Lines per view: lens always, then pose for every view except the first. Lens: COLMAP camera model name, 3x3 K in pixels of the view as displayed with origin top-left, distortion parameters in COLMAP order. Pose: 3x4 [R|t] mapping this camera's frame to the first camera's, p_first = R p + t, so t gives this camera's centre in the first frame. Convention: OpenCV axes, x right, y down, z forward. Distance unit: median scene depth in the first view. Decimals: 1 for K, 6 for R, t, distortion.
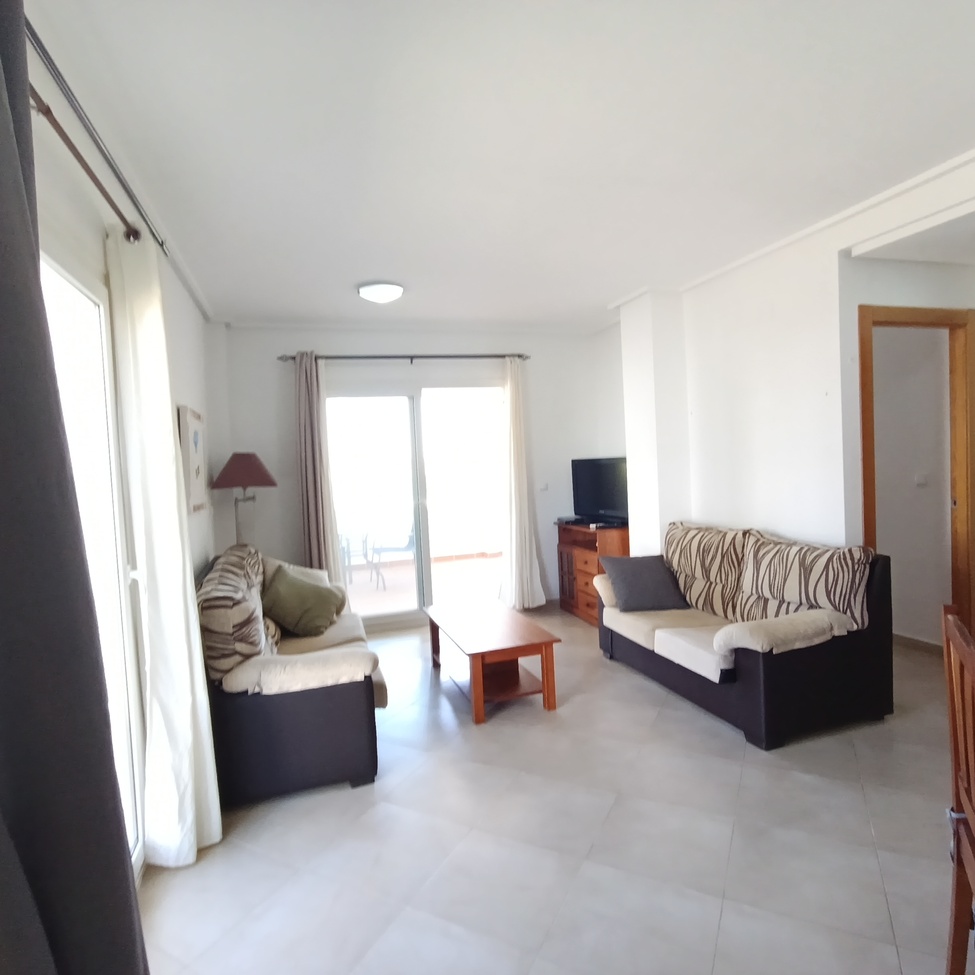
lens RADIAL K [[592.4, 0, 479.6], [0, 592.4, 485.4], [0, 0, 1]] dist [-0.039138, 0.026311]
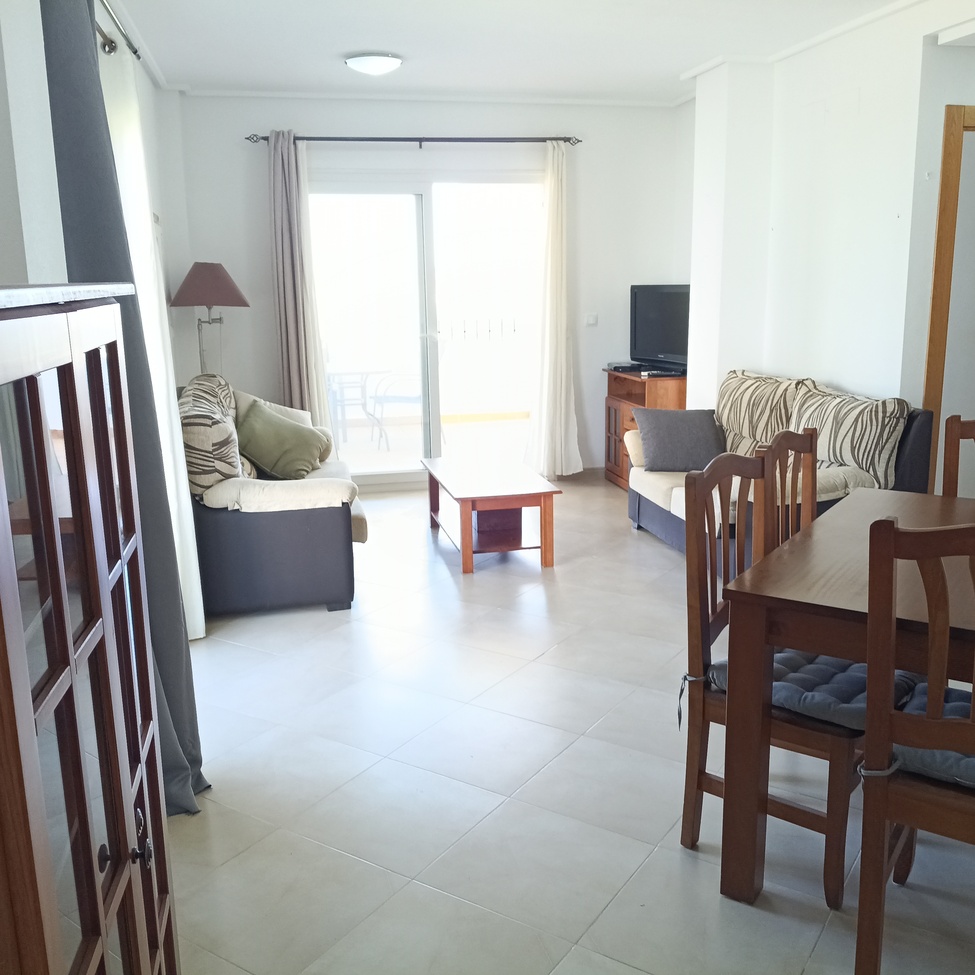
lens RADIAL K [[963.6, 0, 495.6], [0, 963.6, 490.7], [0, 0, 1]] dist [0.129908, -0.247260]
pose [[0.996379, 0.048993, -0.069491, 0.125189], [-0.036012, 0.983538, 0.177074, 0.001419], [0.077022, -0.173931, 0.981741, -0.415522]]
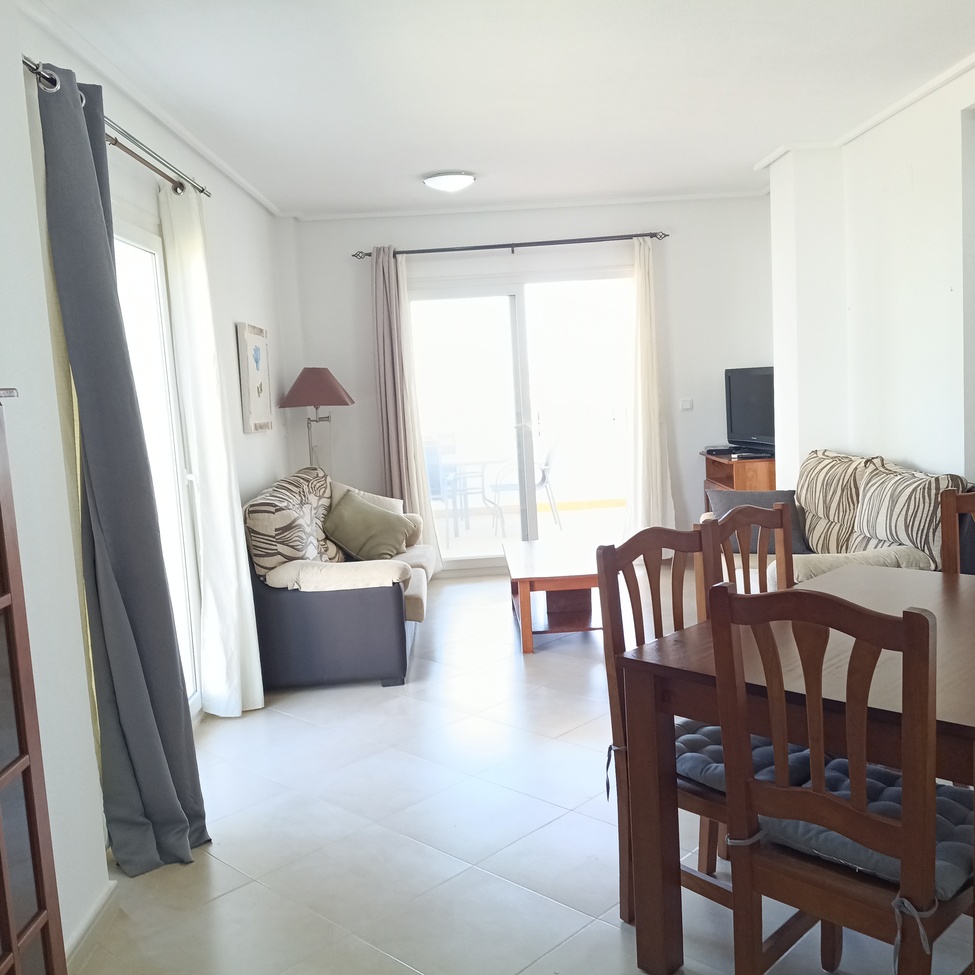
lens RADIAL K [[963.6, 0, 495.6], [0, 963.6, 490.7], [0, 0, 1]] dist [0.129908, -0.247260]
pose [[0.963781, 0.023282, -0.265679, 0.313334], [0.000183, 0.996124, 0.087956, 0.002113], [0.266697, -0.084819, 0.960041, -0.433088]]
